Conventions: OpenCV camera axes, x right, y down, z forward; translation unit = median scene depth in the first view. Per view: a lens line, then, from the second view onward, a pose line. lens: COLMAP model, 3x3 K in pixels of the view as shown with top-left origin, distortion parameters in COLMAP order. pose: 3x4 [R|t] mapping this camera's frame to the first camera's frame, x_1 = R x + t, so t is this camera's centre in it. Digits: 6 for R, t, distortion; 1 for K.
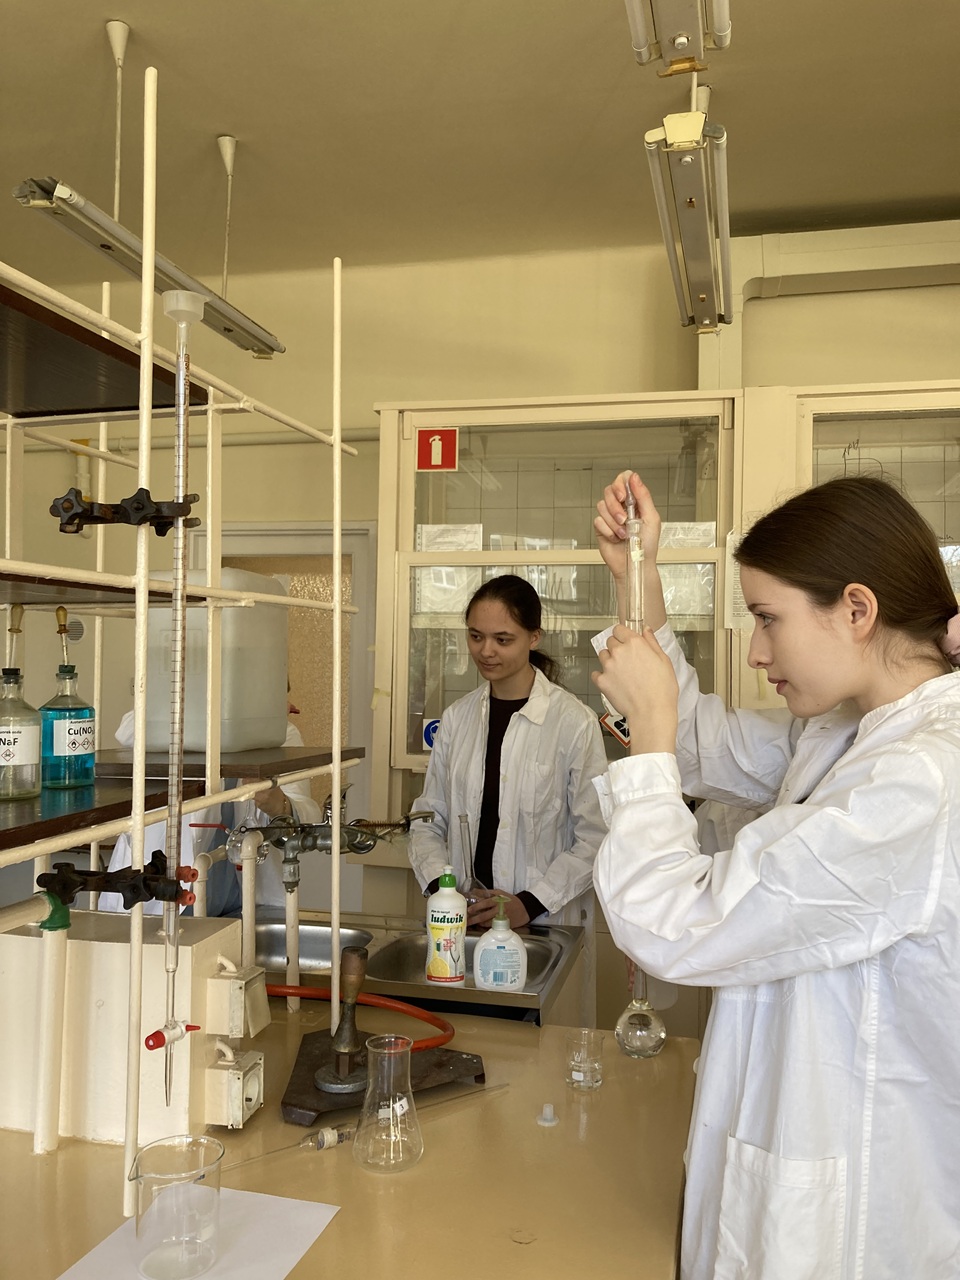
lens RADIAL K [[1071.5, 0, 478.4], [0, 1071.5, 645.1], [0, 0, 1]] dist [0.010710, 0.008759]
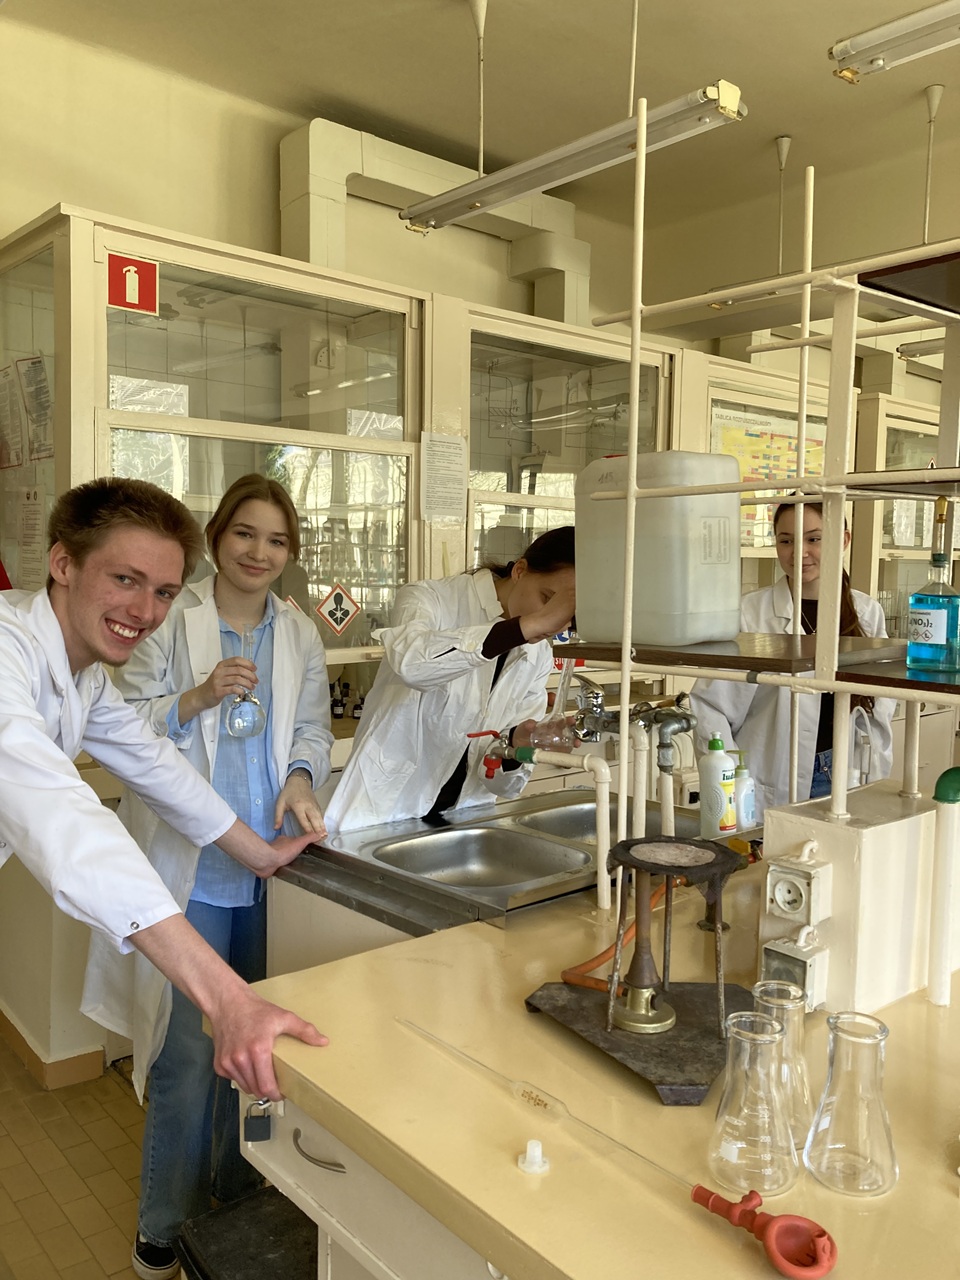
lens RADIAL K [[1071.5, 0, 477.7], [0, 1071.5, 634.4], [0, 0, 1]] dist [0.010710, 0.008759]
pose [[0.584770, -0.053867, 0.809408, -0.559719], [-0.029576, 0.995714, 0.087633, 0.002628], [-0.810660, -0.075185, 0.580671, 0.297019]]
